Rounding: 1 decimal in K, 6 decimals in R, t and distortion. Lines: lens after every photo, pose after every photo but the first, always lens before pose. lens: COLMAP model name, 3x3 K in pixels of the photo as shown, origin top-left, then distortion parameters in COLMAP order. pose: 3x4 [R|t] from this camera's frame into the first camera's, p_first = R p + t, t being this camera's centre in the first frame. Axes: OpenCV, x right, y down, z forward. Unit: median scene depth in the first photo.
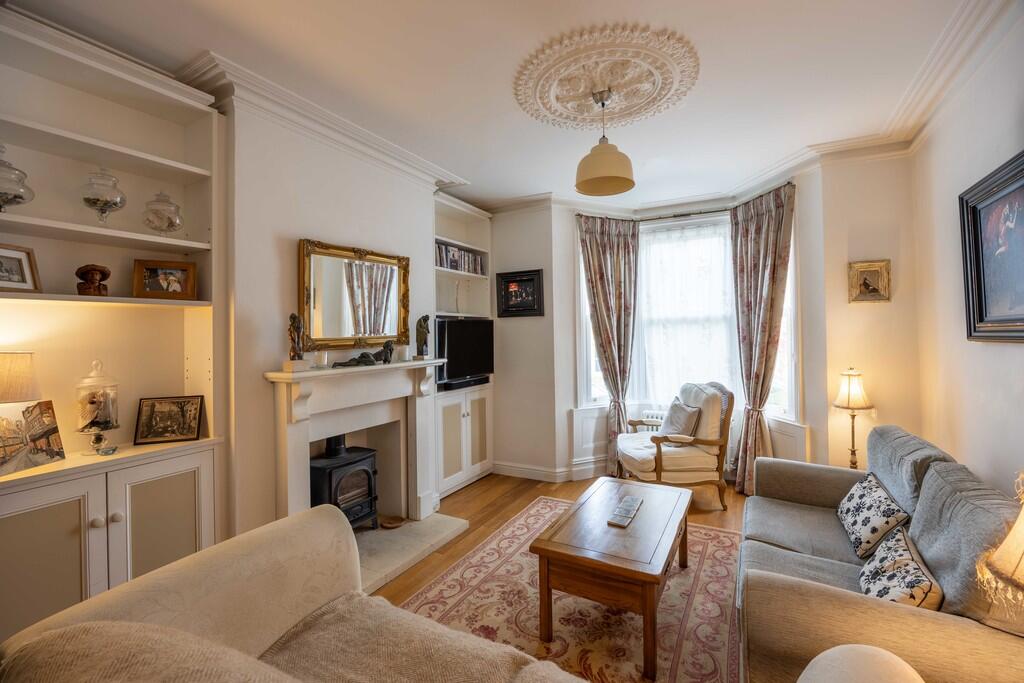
lens RADIAL K [[438.7, 0, 512.0], [0, 438.7, 341.5], [0, 0, 1]] dist [-0.001172, -0.000201]
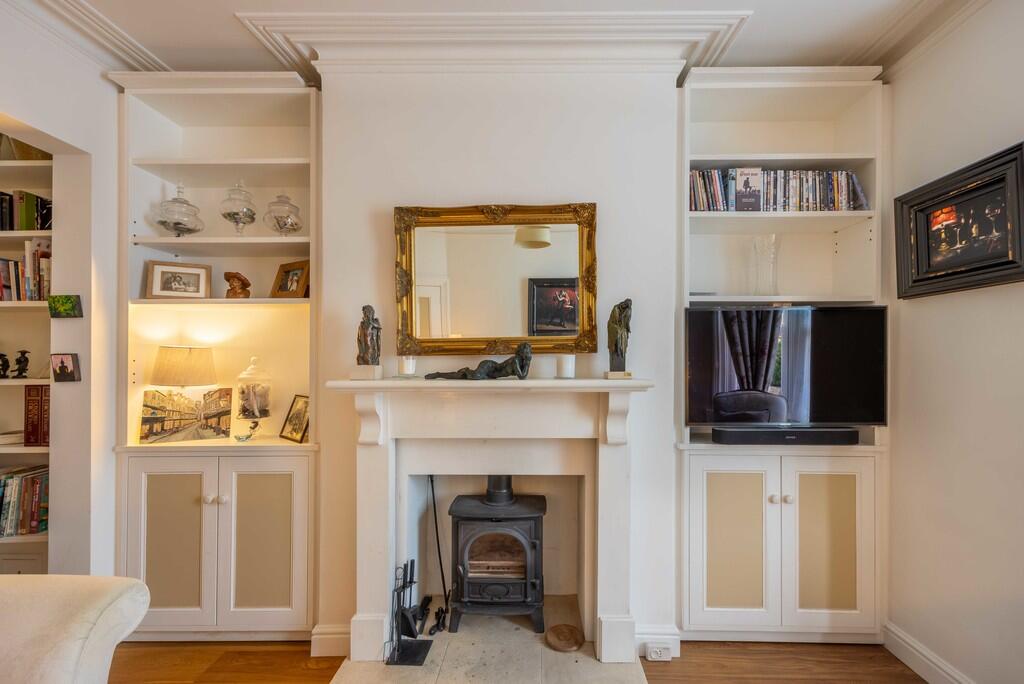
lens RADIAL K [[419.6, 0, 517.0], [0, 419.6, 358.2], [0, 0, 1]] dist [0.007424, -0.000070]
pose [[0.483291, 0.015629, -0.875320, 0.208141], [-0.023043, 0.999721, 0.005127, 0.014685], [0.875156, 0.017692, 0.483517, 0.637454]]
